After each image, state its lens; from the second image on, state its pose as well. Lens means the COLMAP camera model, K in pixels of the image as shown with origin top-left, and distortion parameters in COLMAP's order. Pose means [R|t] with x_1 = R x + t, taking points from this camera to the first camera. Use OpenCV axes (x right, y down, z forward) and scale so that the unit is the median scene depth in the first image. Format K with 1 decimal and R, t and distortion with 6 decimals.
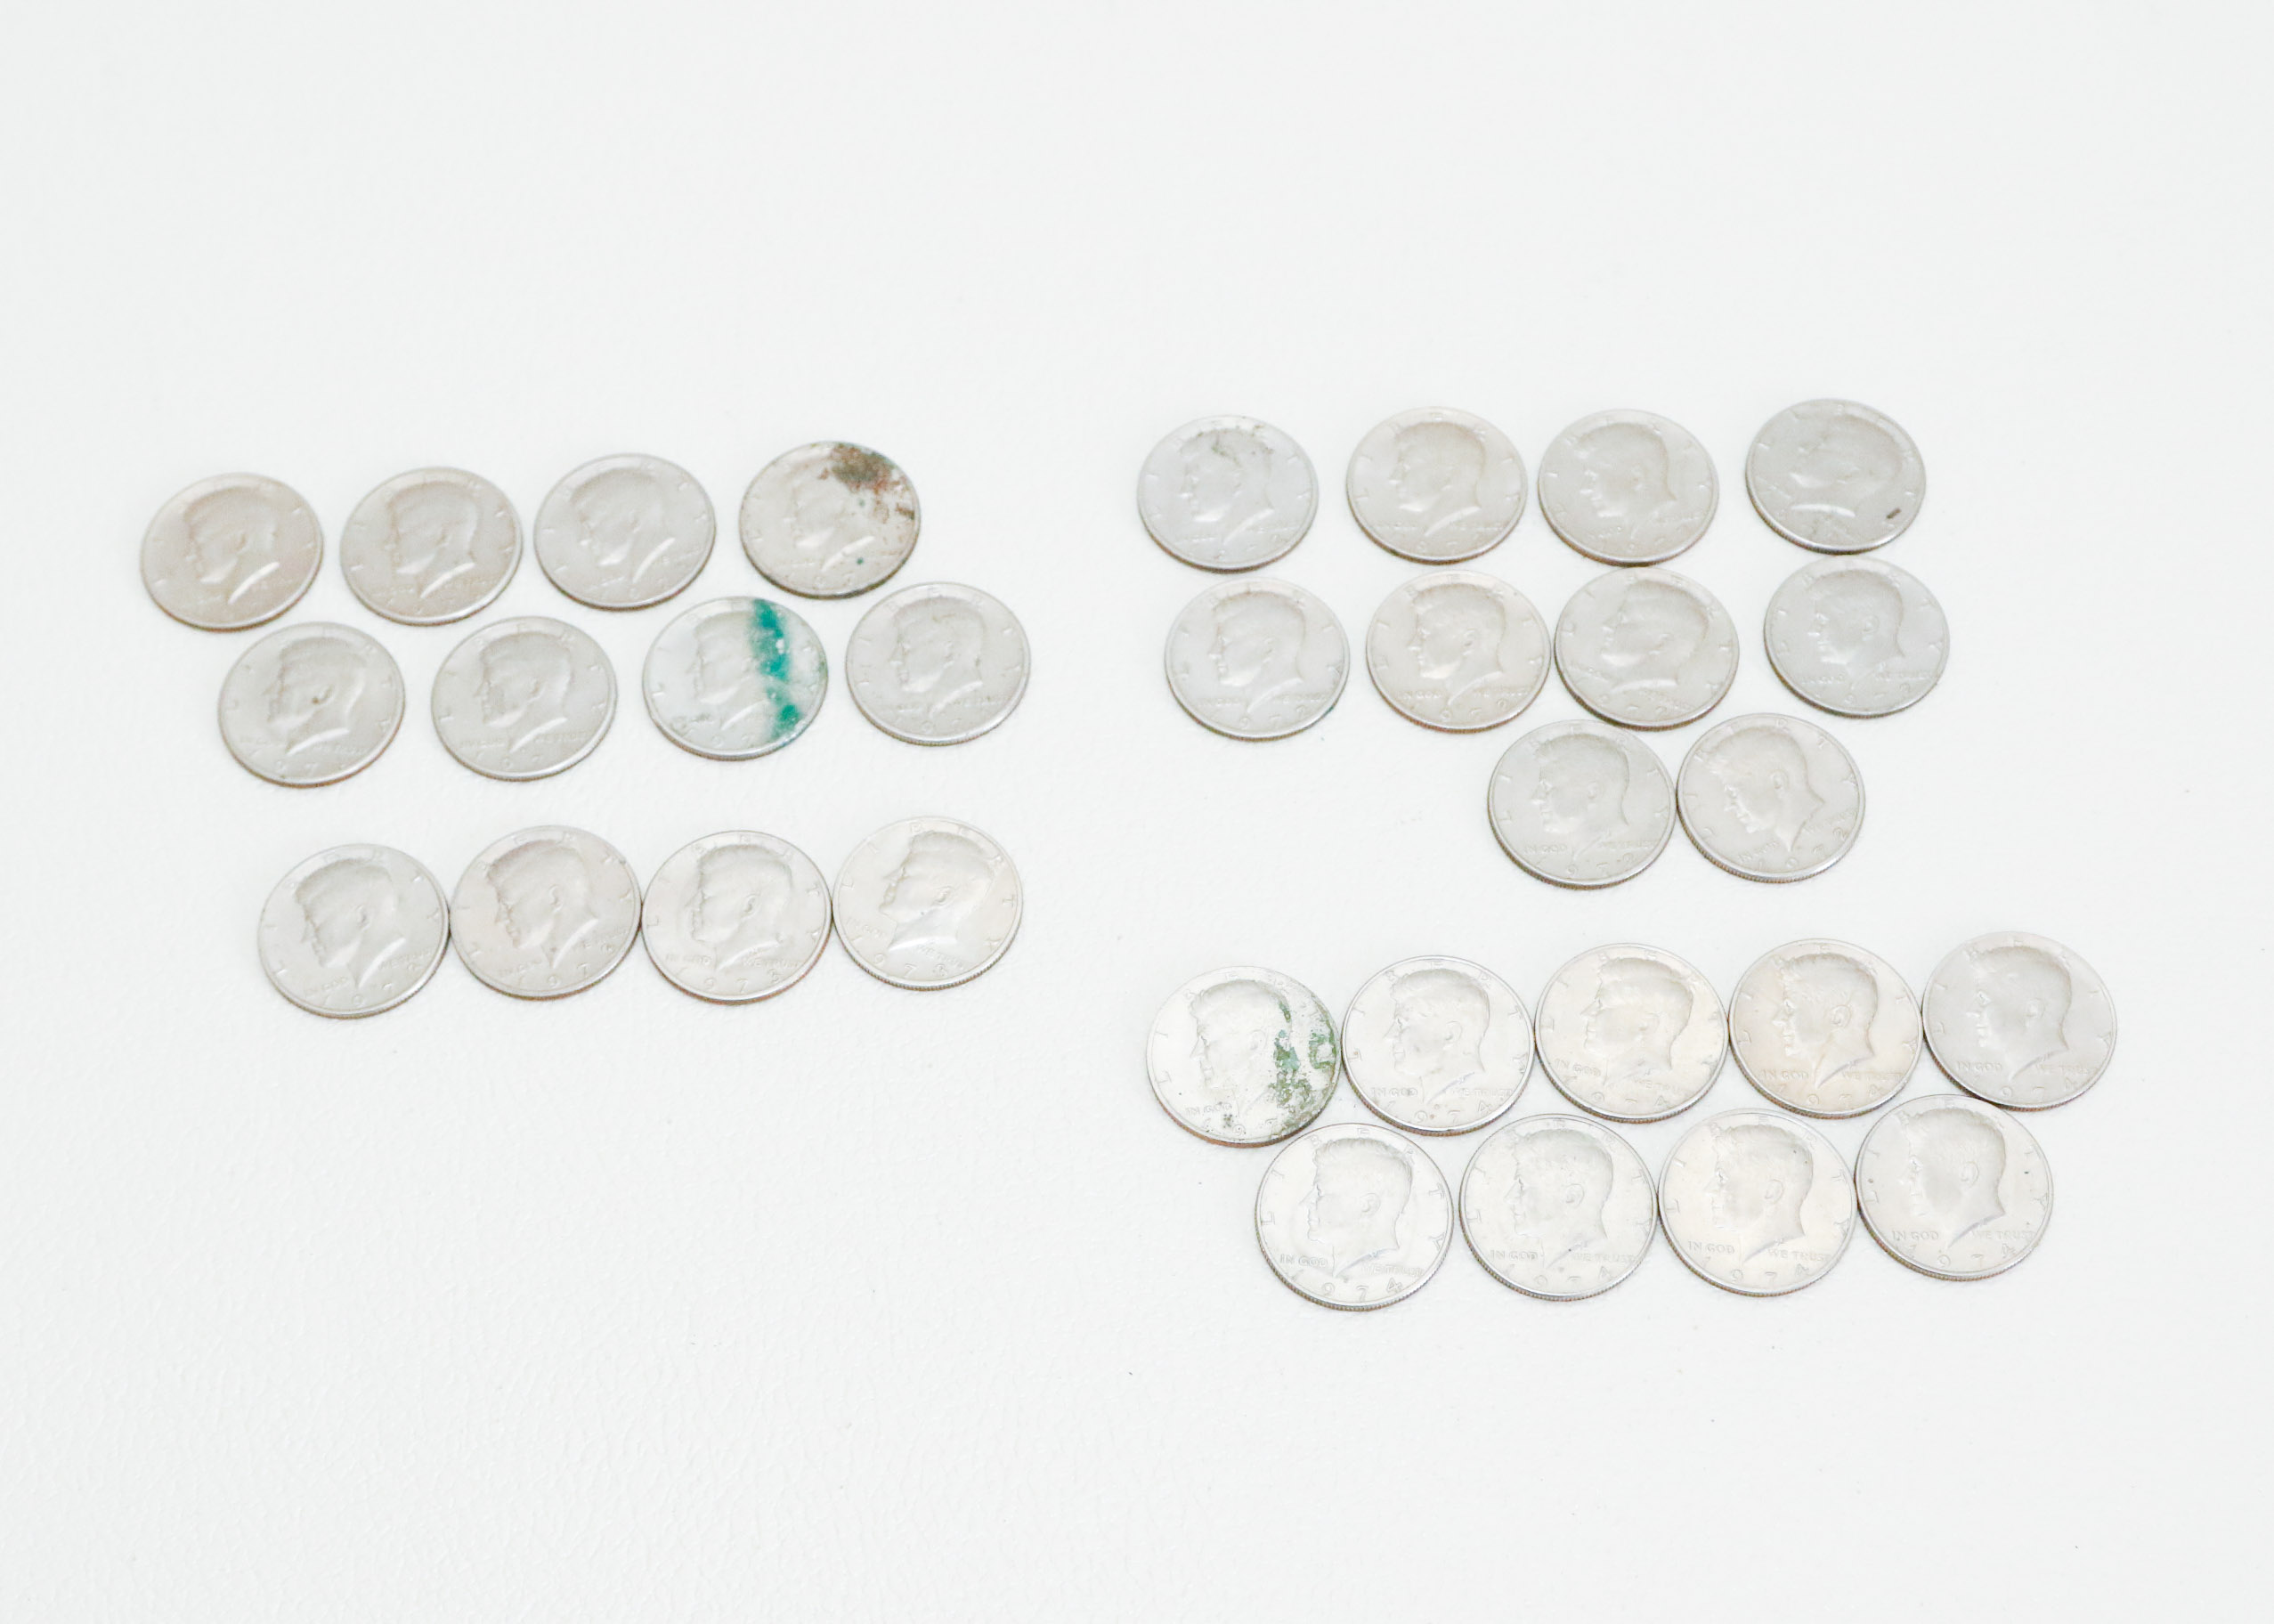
lens RADIAL K [[3771.6, 0, 1137.0], [0, 3771.6, 812.0], [0, 0, 1]] dist [-0.009342, -0.031573]
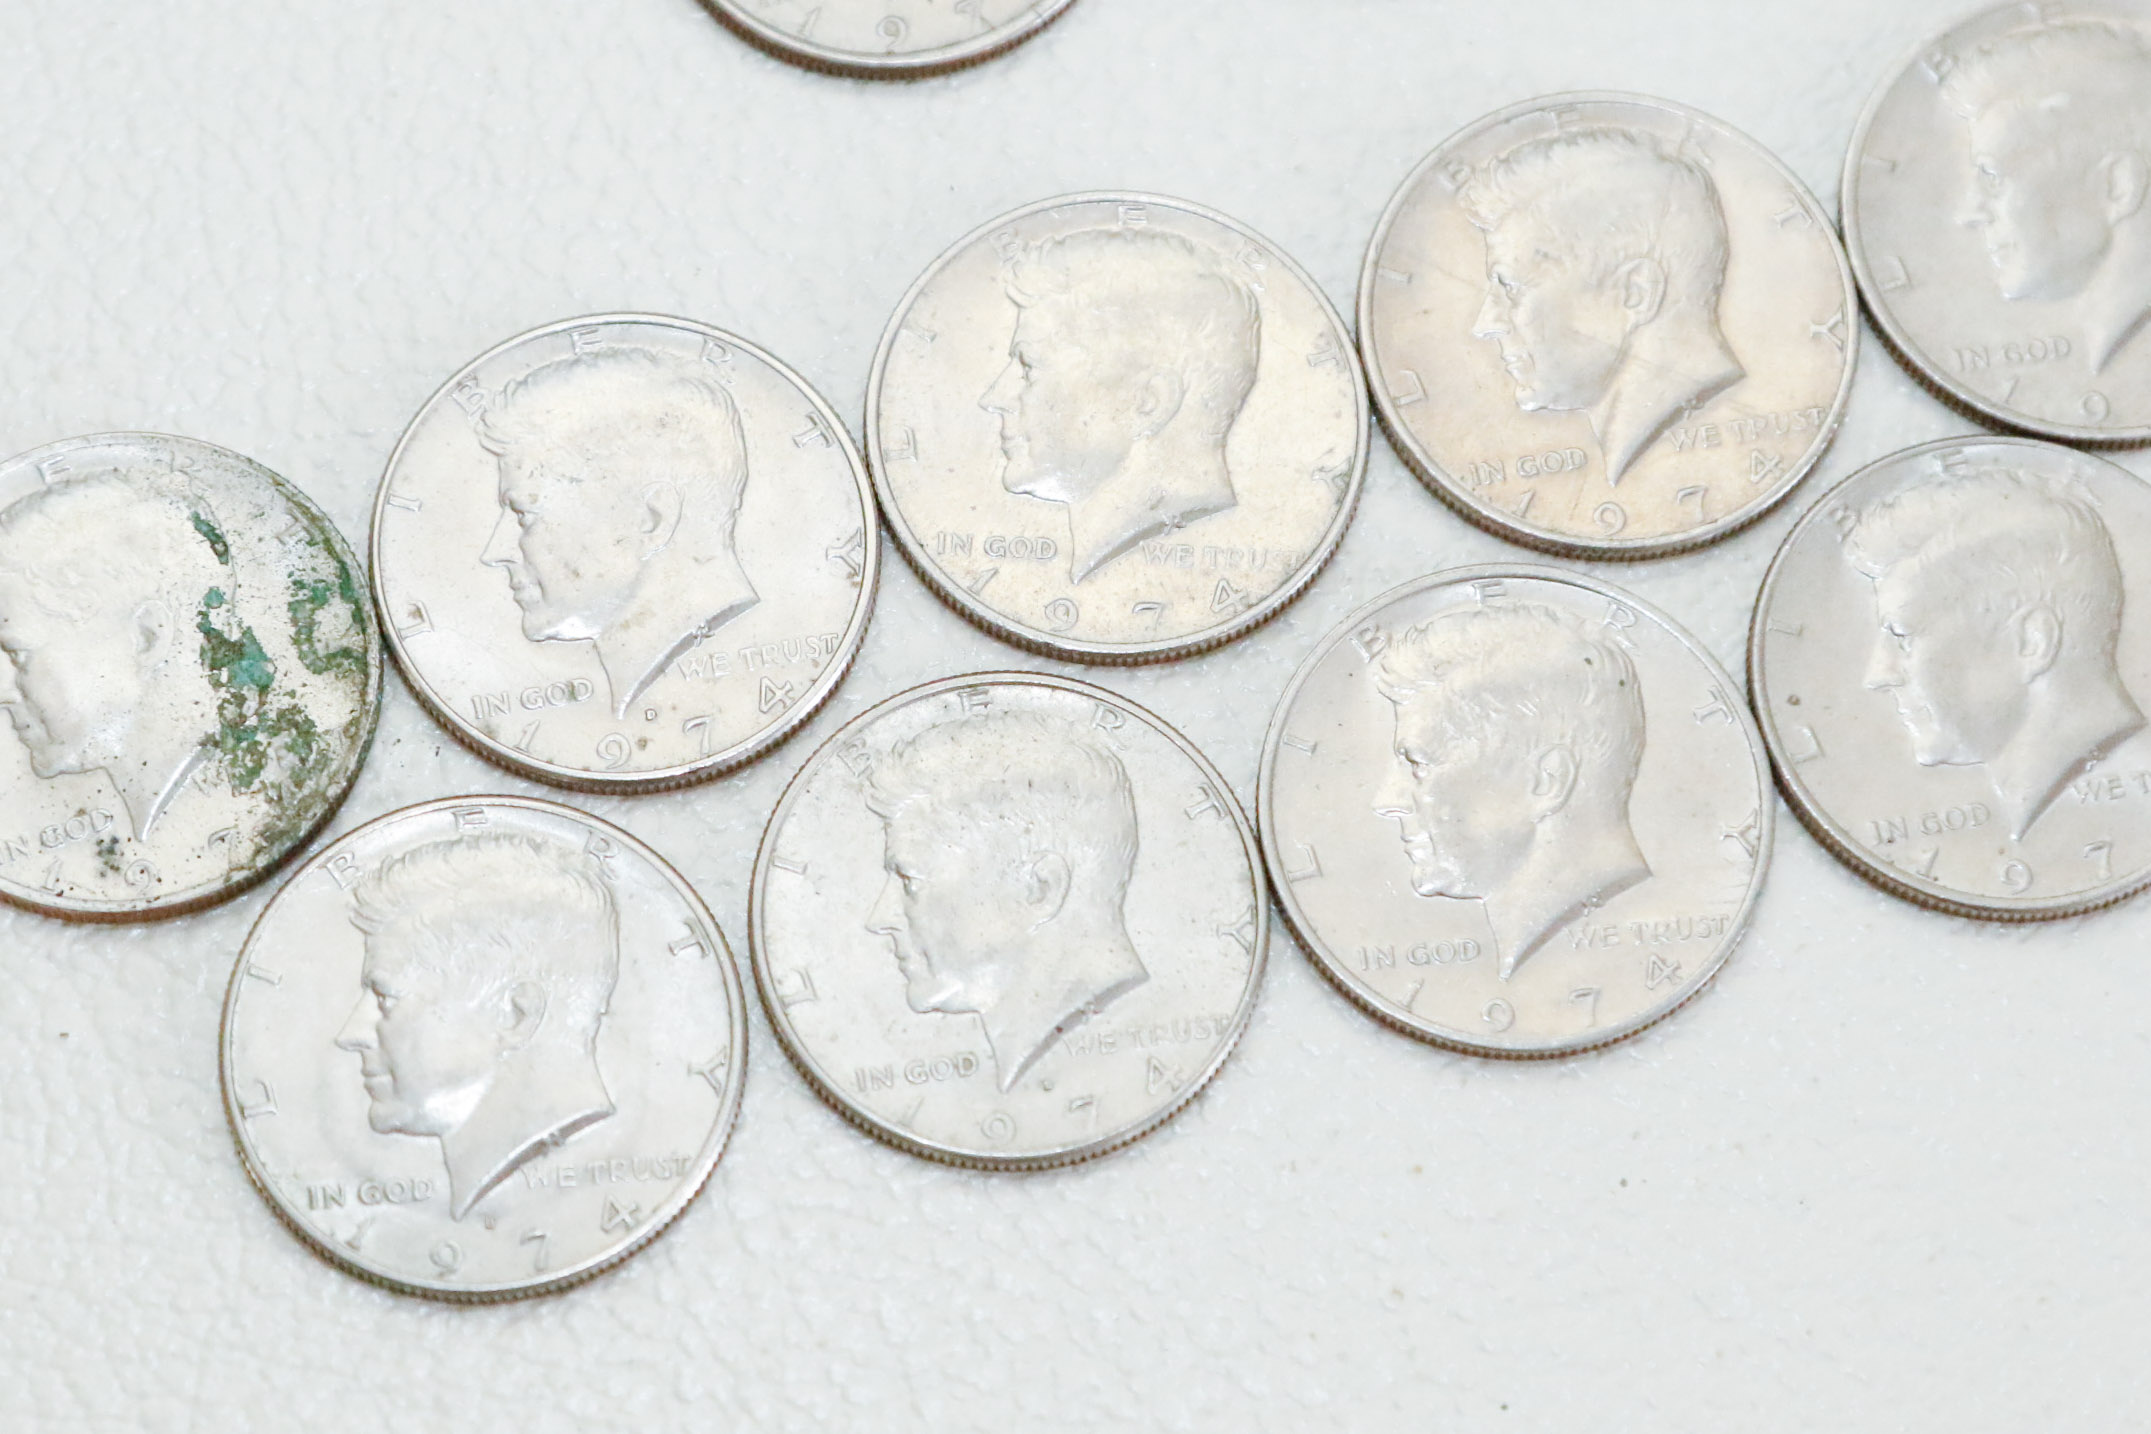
lens RADIAL K [[7326.6, 0, 1075.5], [0, 7326.6, 717.0], [0, 0, 1]] dist [0.182027, 1.257024]
pose [[0.975923, -0.184290, 0.116665, 0.035200], [0.170438, 0.978116, 0.119332, -0.002398], [-0.136104, -0.096575, 0.985976, 0.267928]]
